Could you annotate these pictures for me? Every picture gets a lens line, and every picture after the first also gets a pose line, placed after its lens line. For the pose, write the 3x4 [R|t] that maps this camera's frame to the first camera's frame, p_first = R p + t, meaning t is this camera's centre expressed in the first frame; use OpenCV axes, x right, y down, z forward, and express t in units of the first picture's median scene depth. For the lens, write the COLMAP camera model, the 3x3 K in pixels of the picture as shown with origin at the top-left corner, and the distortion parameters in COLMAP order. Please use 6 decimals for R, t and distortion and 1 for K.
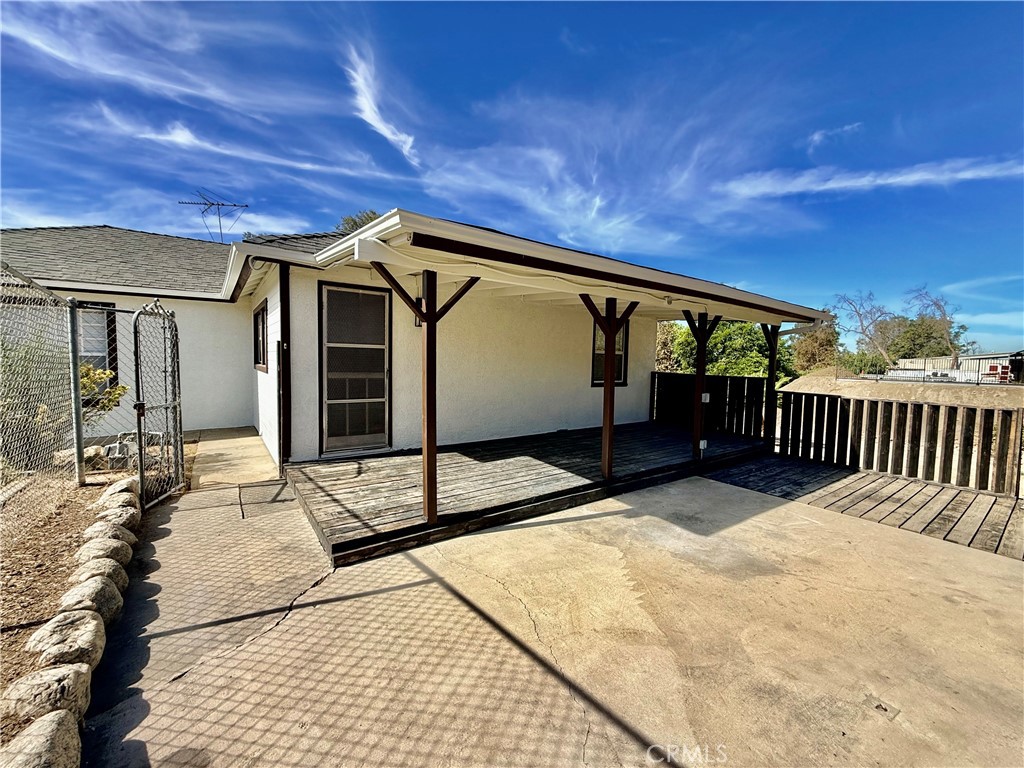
lens RADIAL K [[407.8, 0, 511.0], [0, 407.8, 382.7], [0, 0, 1]] dist [0.002385, -0.000631]
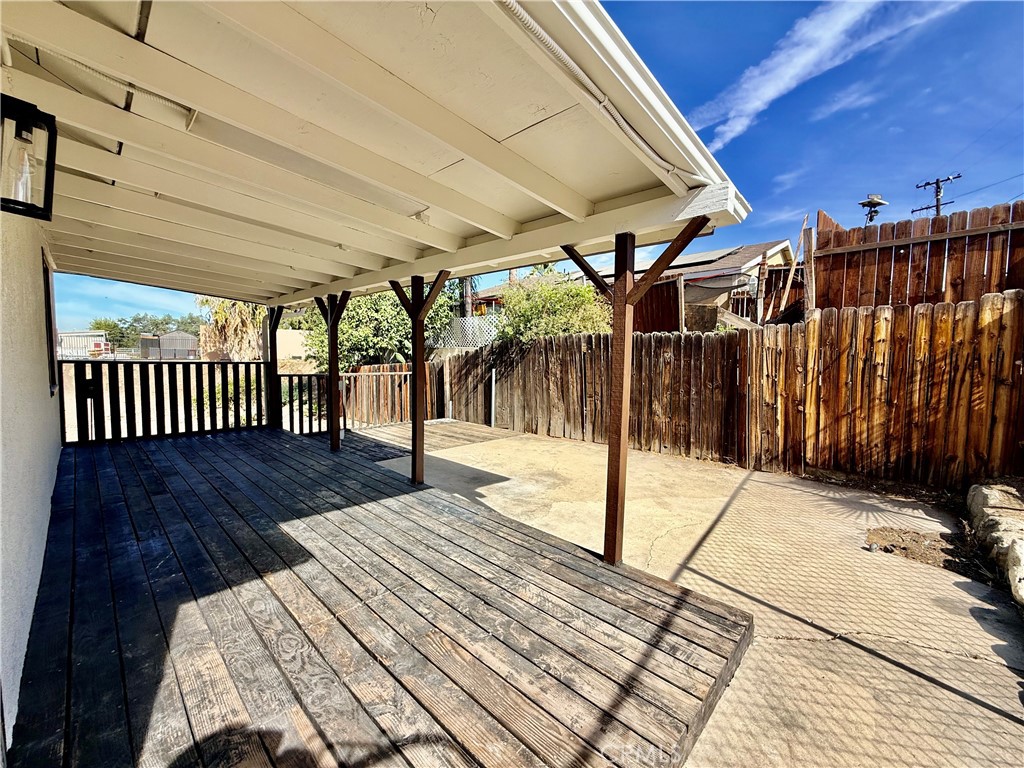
lens RADIAL K [[407.8, 0, 507.6], [0, 407.8, 379.2], [0, 0, 1]] dist [0.002385, -0.000631]
pose [[-0.191539, -0.085527, 0.977751, -0.841913], [0.021452, 0.995593, 0.091290, -0.087095], [-0.981250, 0.038460, -0.188860, 1.256485]]
